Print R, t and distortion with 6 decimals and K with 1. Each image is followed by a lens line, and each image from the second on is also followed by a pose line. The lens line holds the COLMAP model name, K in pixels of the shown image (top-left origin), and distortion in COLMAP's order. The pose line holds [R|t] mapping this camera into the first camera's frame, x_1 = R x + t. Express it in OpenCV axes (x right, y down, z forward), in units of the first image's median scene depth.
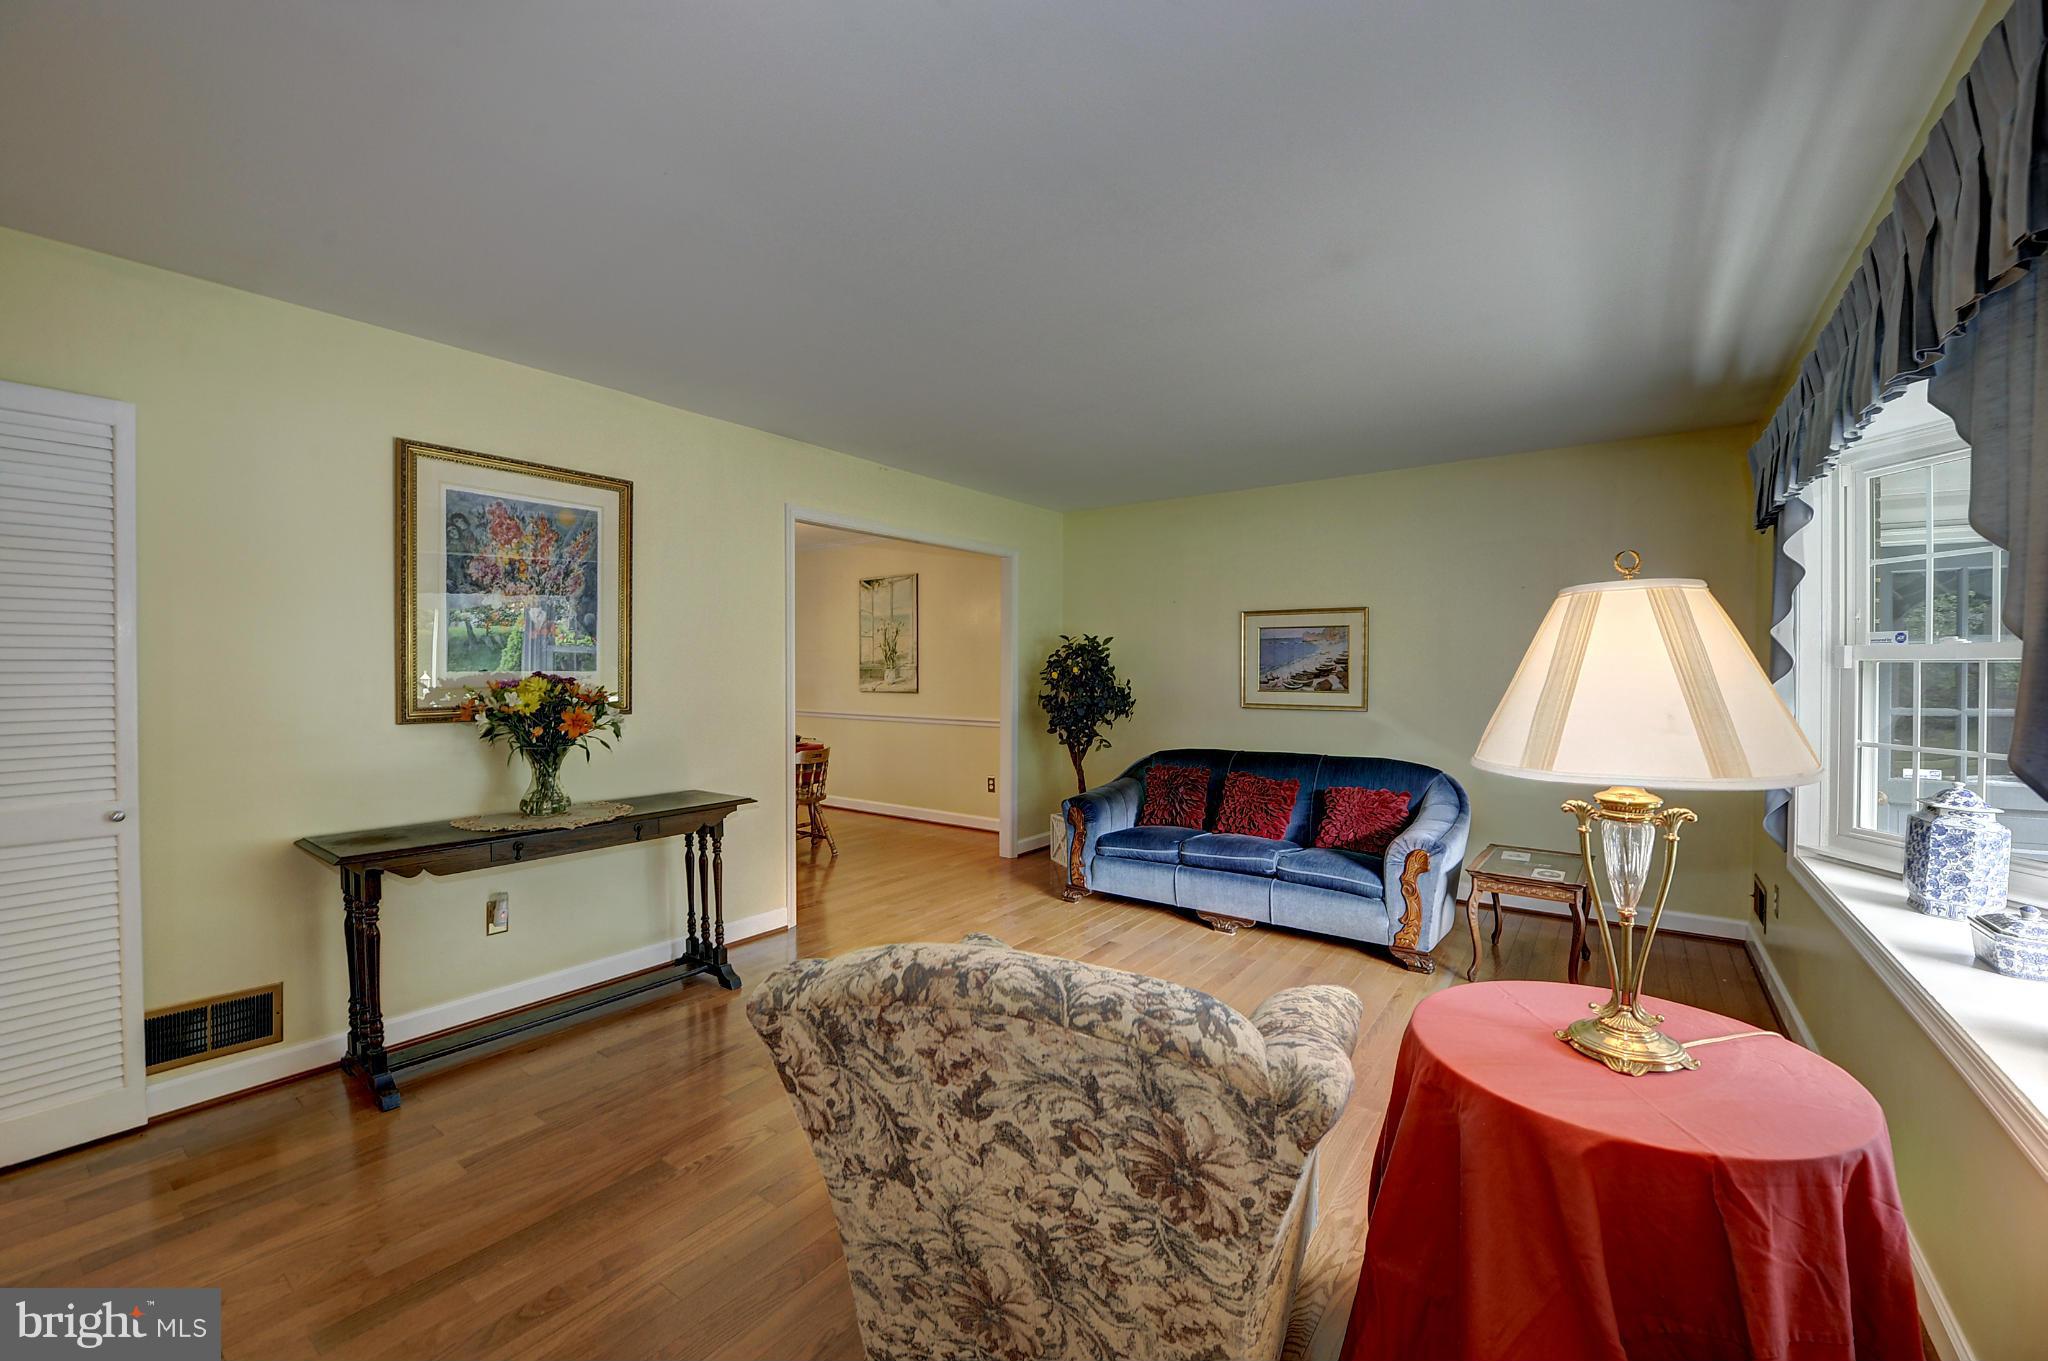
lens RADIAL K [[805.6, 0, 1028.0], [0, 805.6, 675.7], [0, 0, 1]] dist [-0.025840, -0.000576]
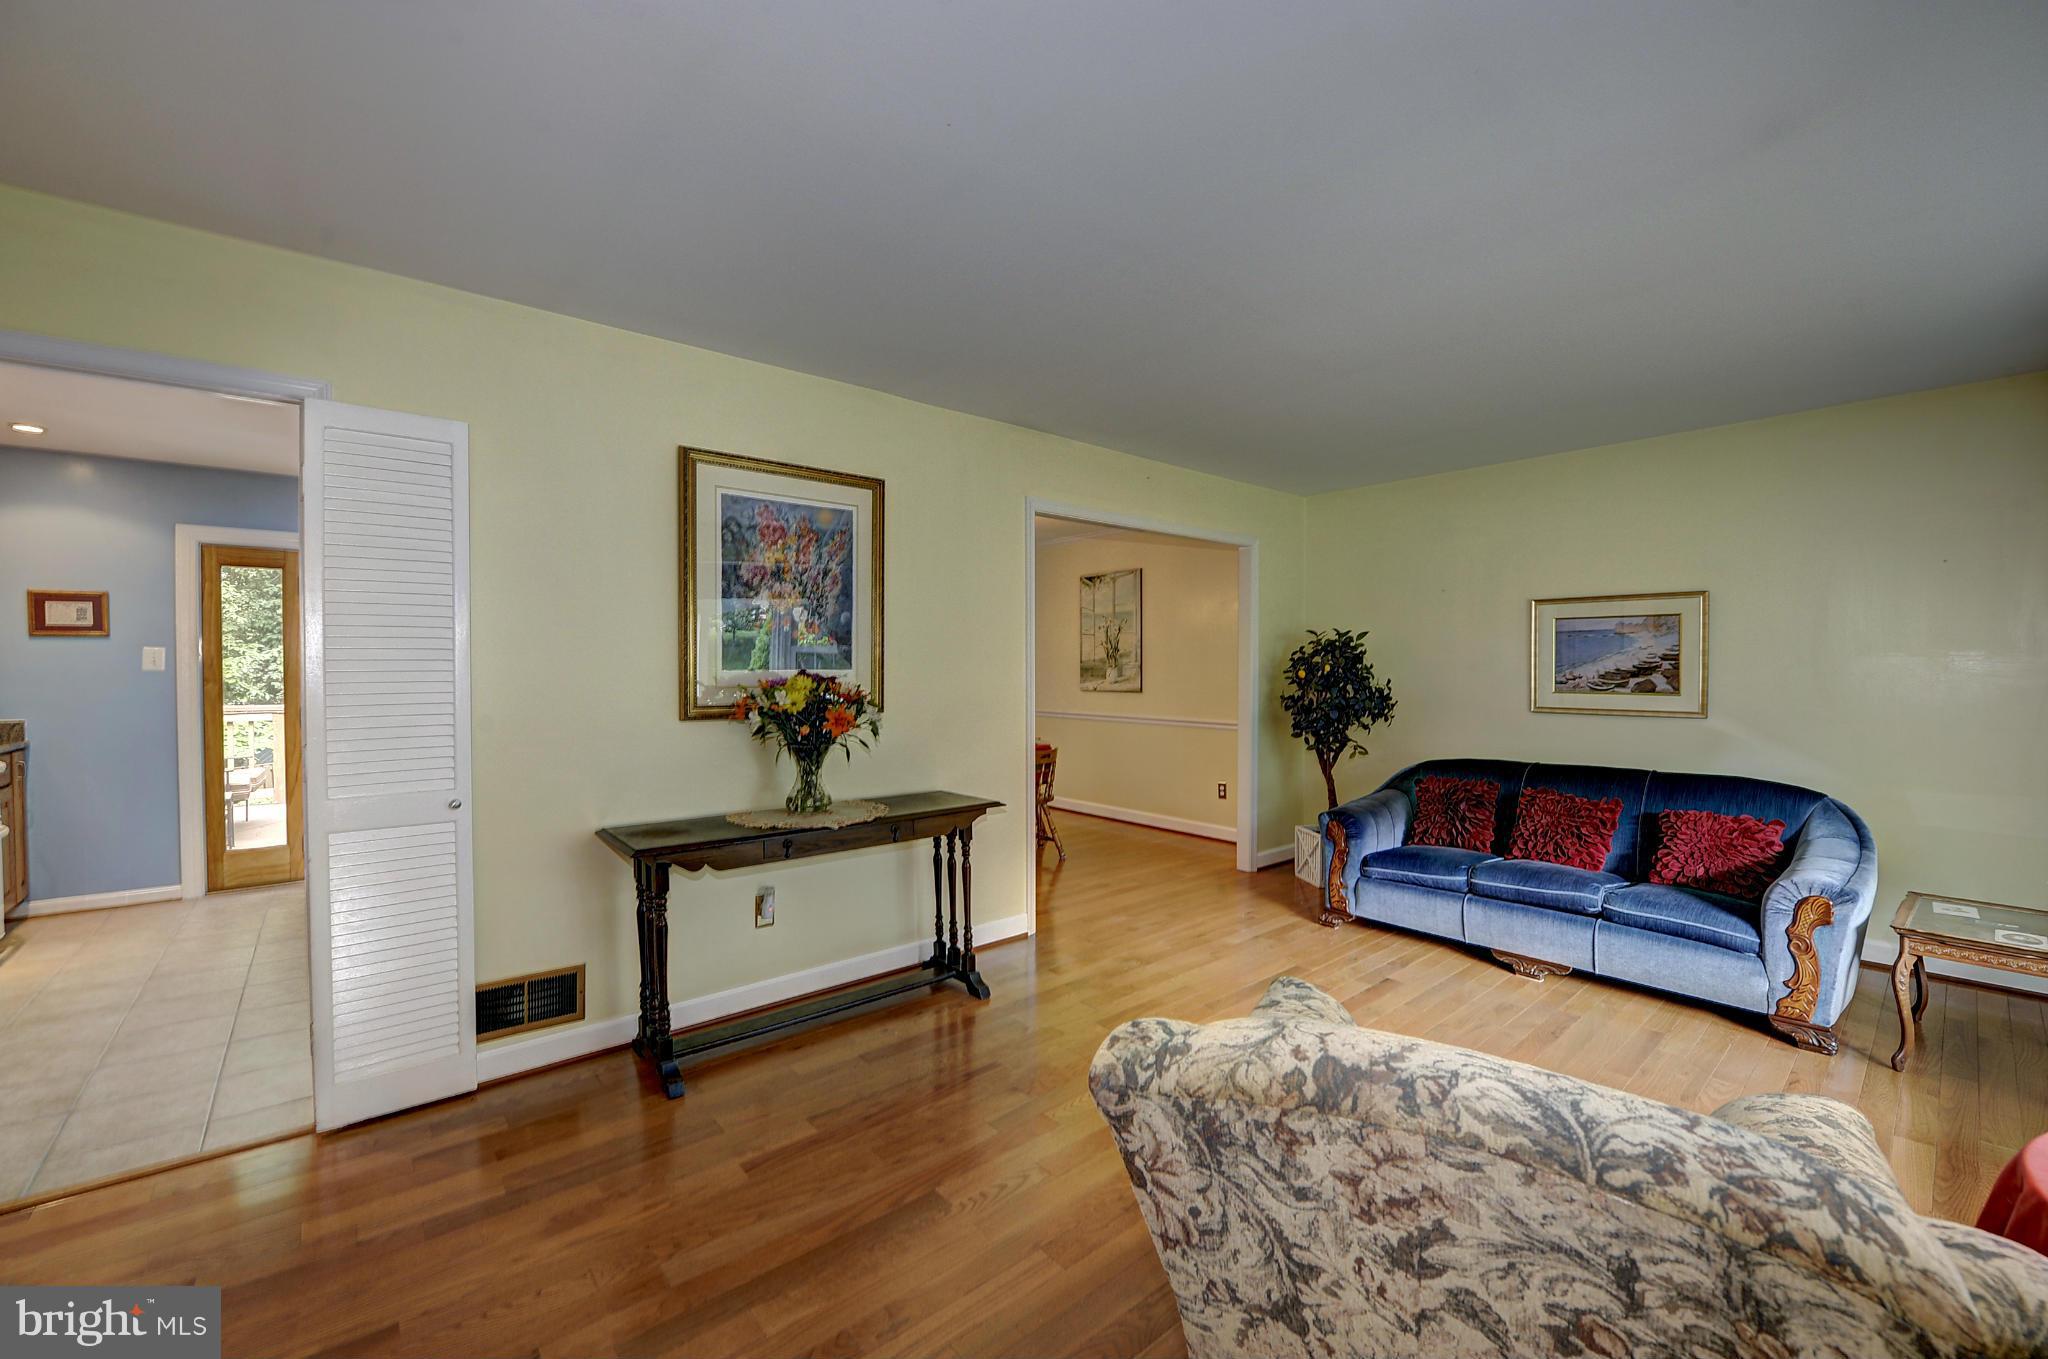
lens RADIAL K [[805.3, 0, 1027.2], [0, 805.3, 674.3], [0, 0, 1]] dist [-0.027894, -0.000189]
pose [[0.970718, 0.000192, -0.240222, -0.101635], [-0.000219, 1.000000, -0.000086, -0.000114], [0.240222, 0.000136, 0.970718, 0.088578]]
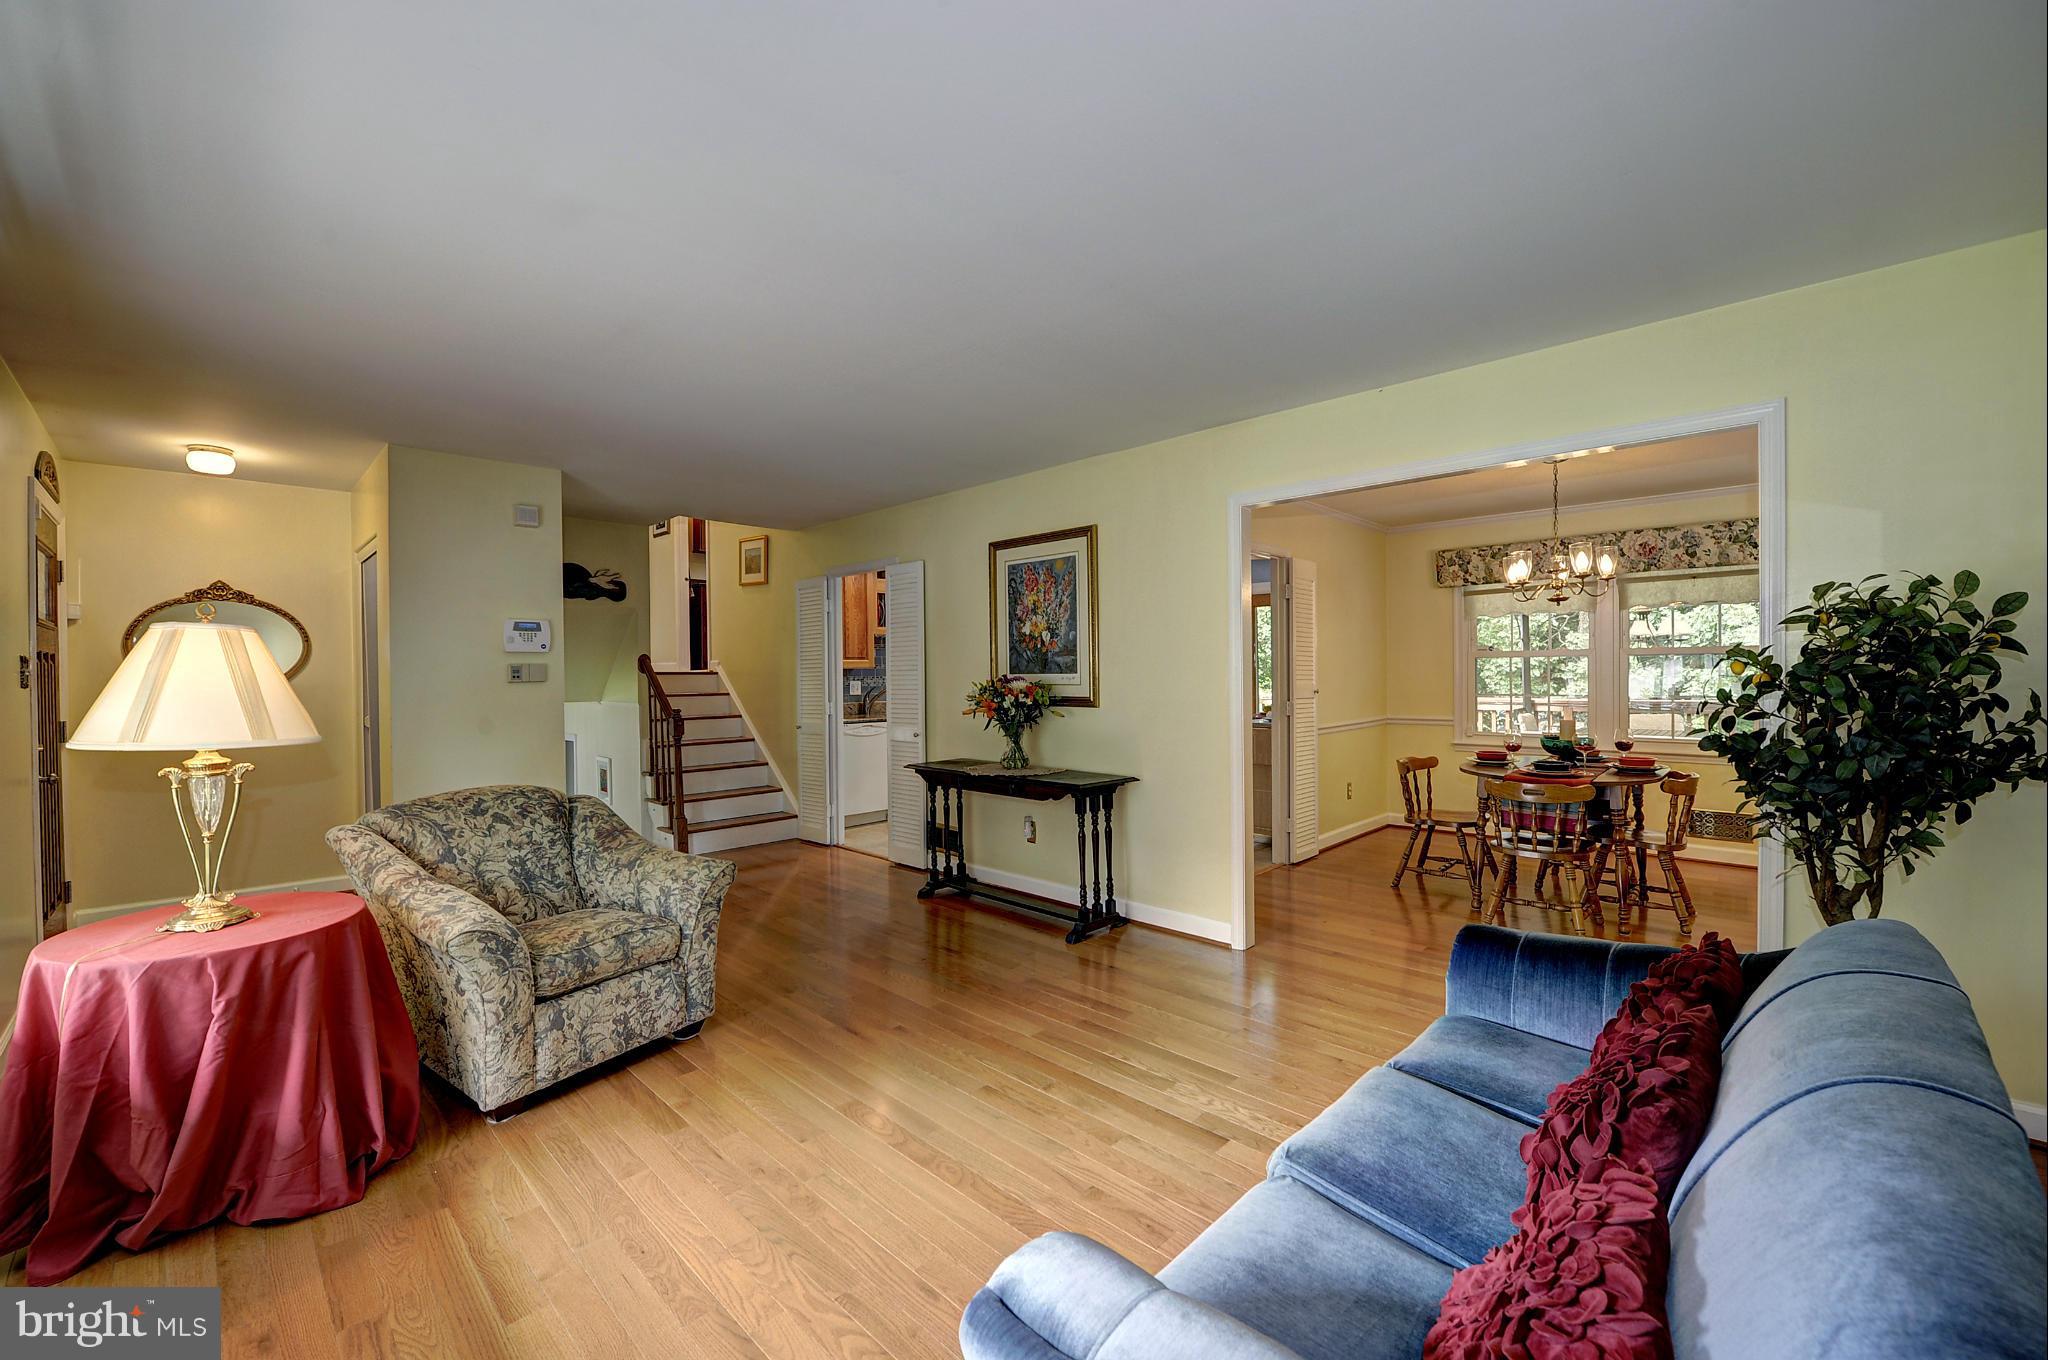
lens RADIAL K [[805.6, 0, 1028.0], [0, 805.6, 675.2], [0, 0, 1]] dist [-0.025840, -0.000576]
pose [[-0.156749, 0.003981, -0.987630, 0.990868], [0.001599, 0.999992, 0.003777, -0.009978], [0.987637, -0.000987, -0.156754, 1.376083]]
